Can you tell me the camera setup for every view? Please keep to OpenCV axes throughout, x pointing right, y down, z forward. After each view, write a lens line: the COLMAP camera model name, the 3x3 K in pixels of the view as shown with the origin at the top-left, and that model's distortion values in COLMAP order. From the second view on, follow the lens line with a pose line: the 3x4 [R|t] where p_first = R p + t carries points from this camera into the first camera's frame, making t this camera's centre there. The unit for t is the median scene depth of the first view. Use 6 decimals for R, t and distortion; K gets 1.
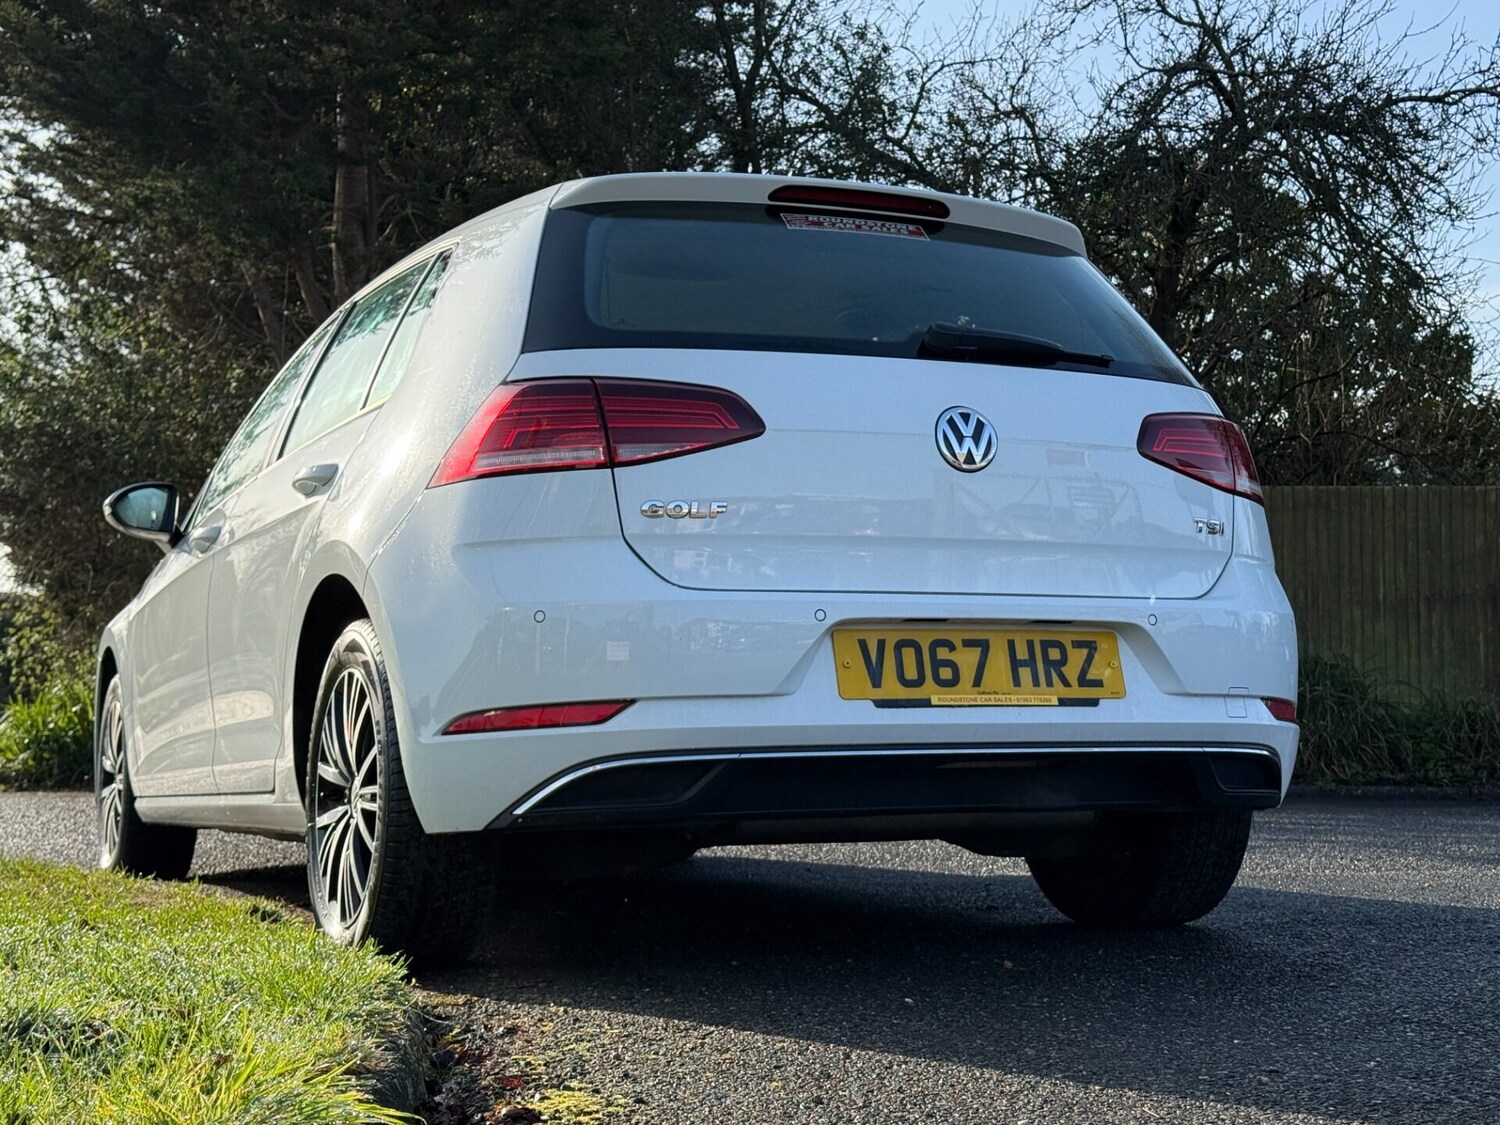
lens RADIAL K [[2125.5, 0, 756.6], [0, 2125.5, 562.1], [0, 0, 1]] dist [0.141324, -0.067411]
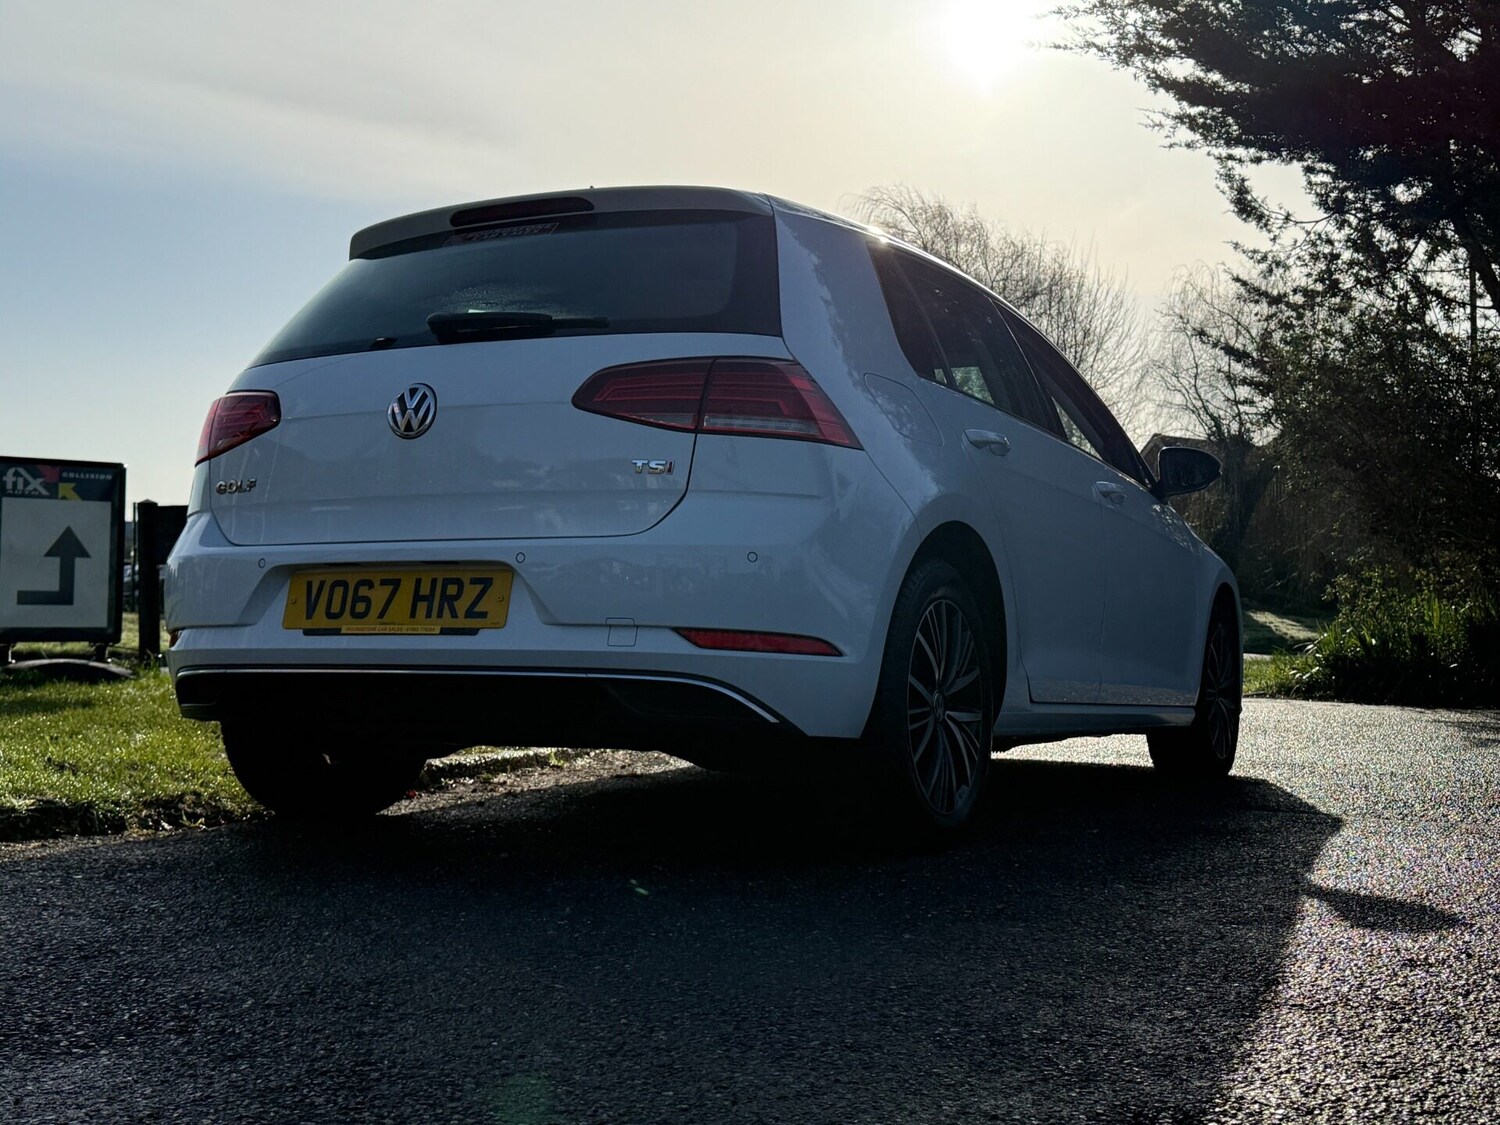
lens RADIAL K [[1708.9, 0, 751.6], [0, 1708.9, 569.6], [0, 0, 1]] dist [0.215158, -0.477191]
pose [[0.624880, -0.022085, -0.780409, 0.979956], [0.045422, 0.998935, 0.008101, 0.032087], [0.779399, -0.040510, 0.625218, 0.545079]]
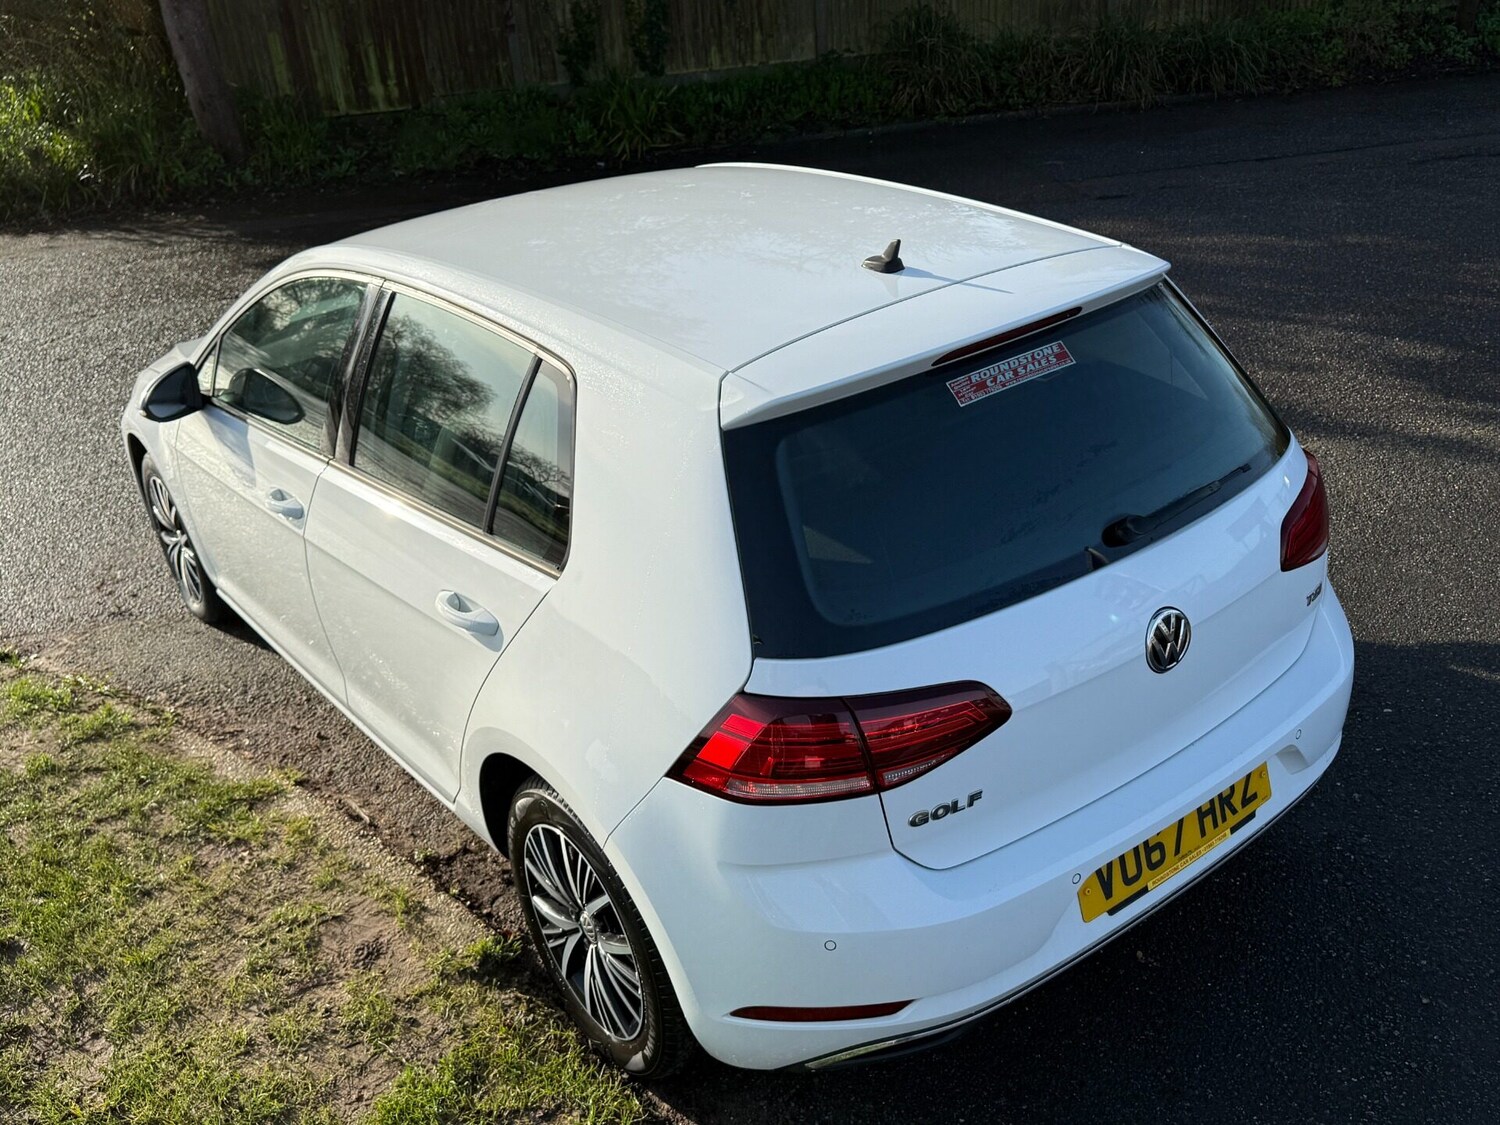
lens RADIAL K [[1361.3, 0, 759.2], [0, 1361.3, 560.1], [0, 0, 1]] dist [0.100953, -0.171725]
pose [[0.972768, -0.162157, 0.165611, -0.202963], [0.058149, 0.862406, 0.502866, -0.445961], [-0.224367, -0.479542, 0.848351, 0.498812]]
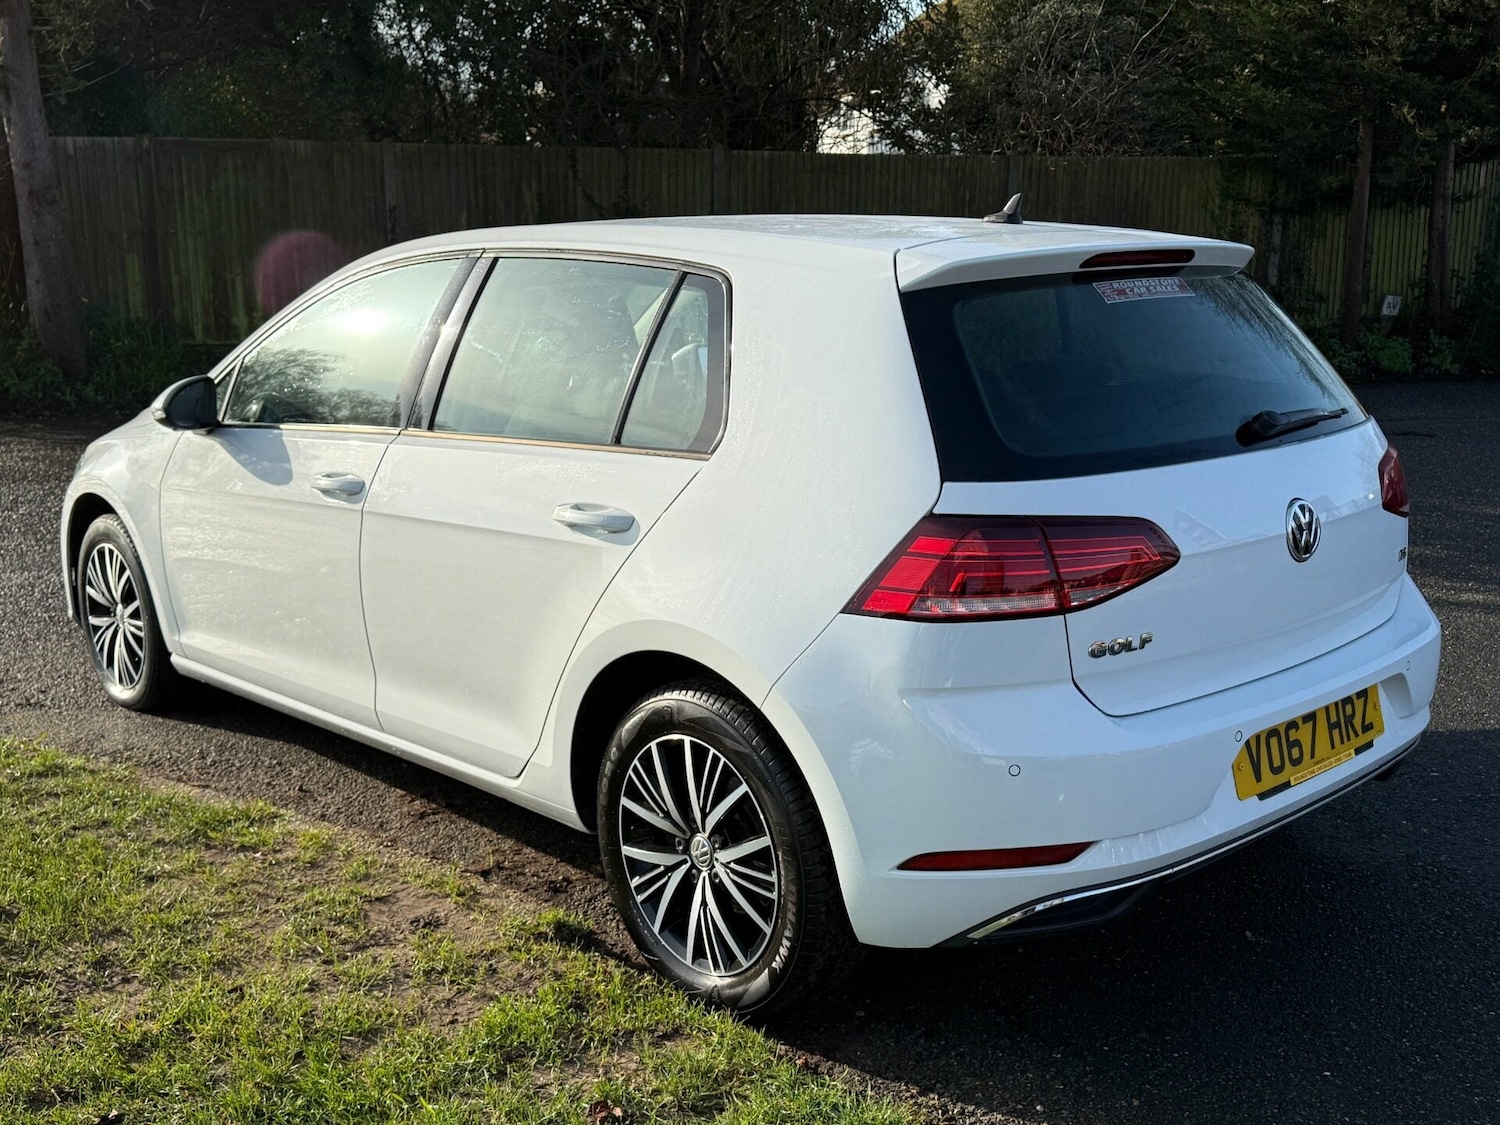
lens RADIAL K [[1537.4, 0, 762.7], [0, 1537.4, 567.8], [0, 0, 1]] dist [0.174486, -0.350260]
pose [[0.947165, -0.067856, 0.313485, -0.420000], [-0.024072, 0.959571, 0.280434, -0.260067], [-0.319841, -0.273163, 0.907240, 0.360591]]
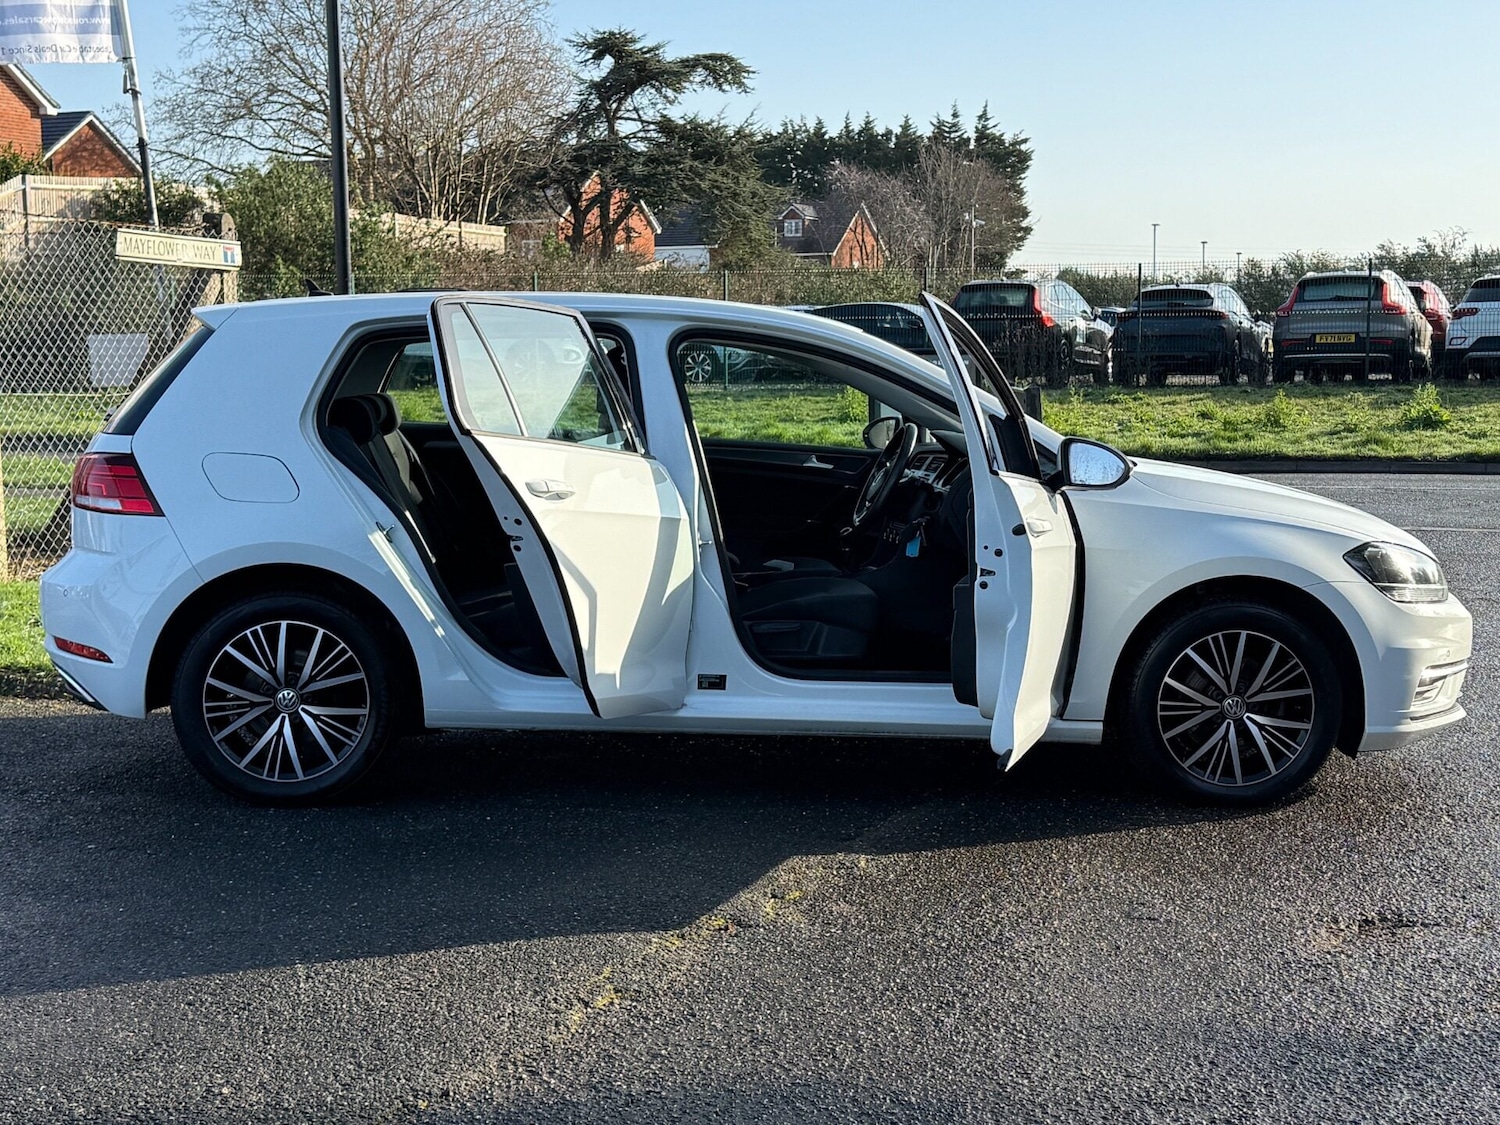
lens RADIAL K [[2087.1, 0, 743.9], [0, 2087.1, 566.7], [0, 0, 1]] dist [0.201349, -0.399412]
pose [[-0.352072, 0.098413, -0.930785, 1.669055], [0.066127, 0.994587, 0.080146, -0.088942], [0.933634, -0.033333, -0.356674, 2.225716]]
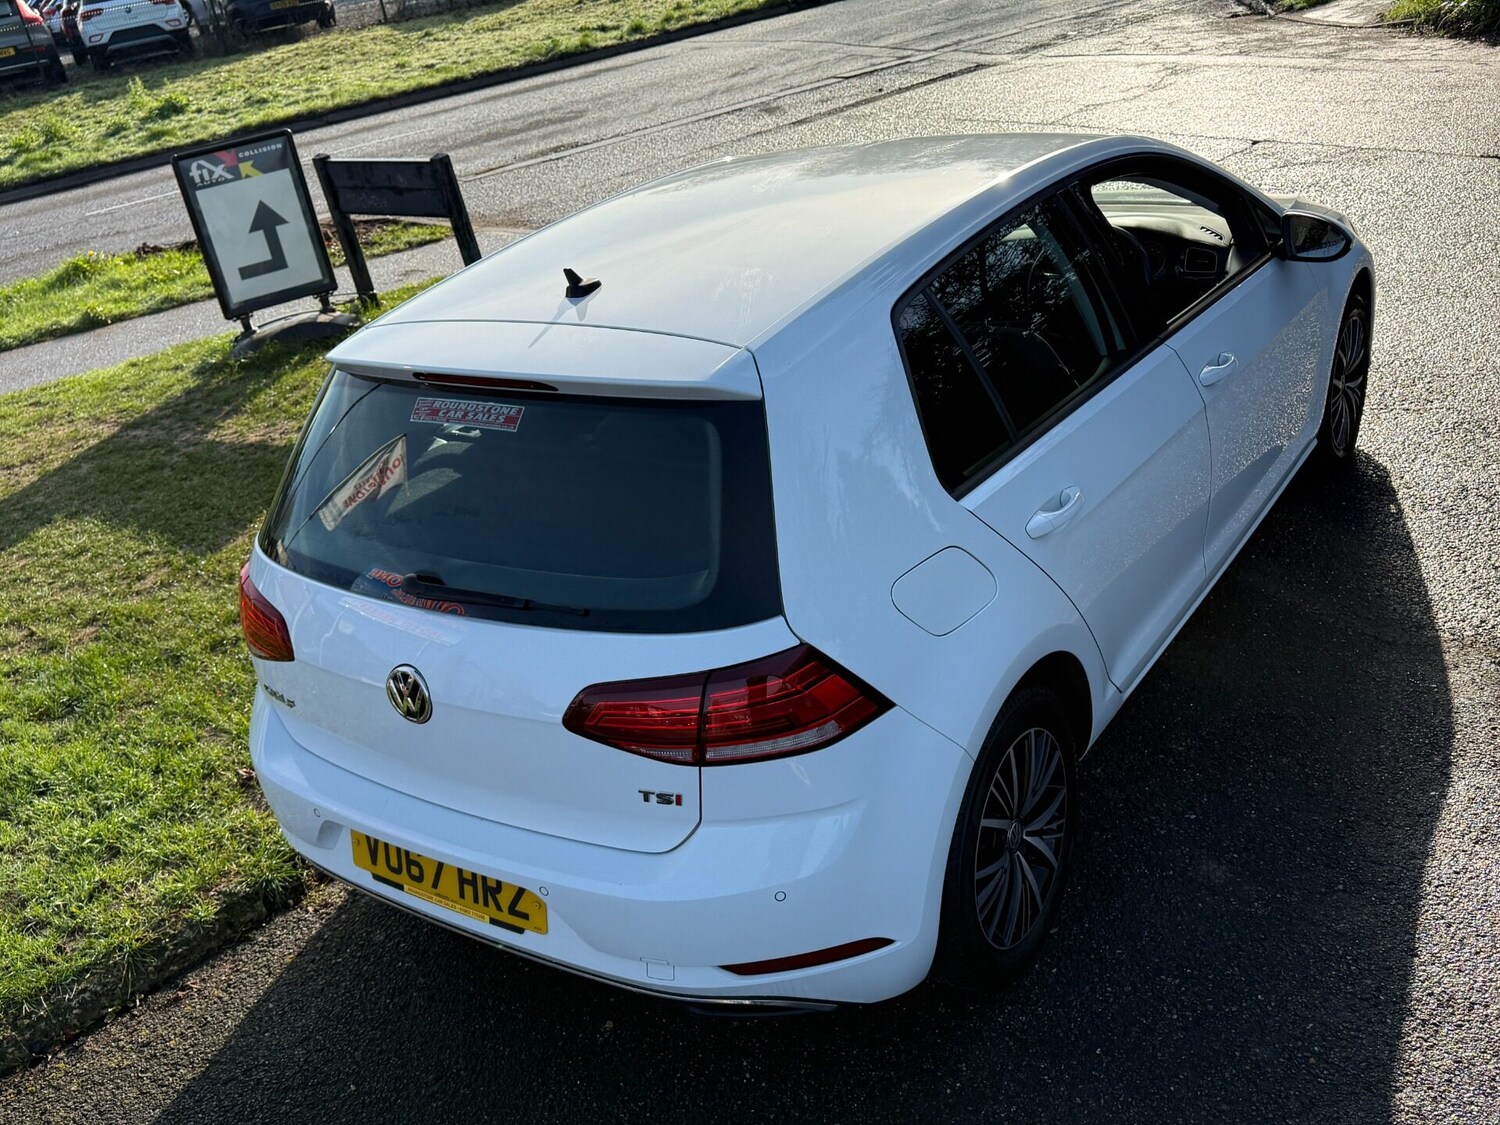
lens RADIAL K [[1364.4, 0, 750.0], [0, 1364.4, 562.5], [0, 0, 1]] dist [0.047780, -0.051912]
pose [[0.522417, 0.308032, -0.795108, 0.744411], [0.216696, 0.853897, 0.473184, -0.420420], [0.824696, -0.419496, 0.379341, 0.914177]]
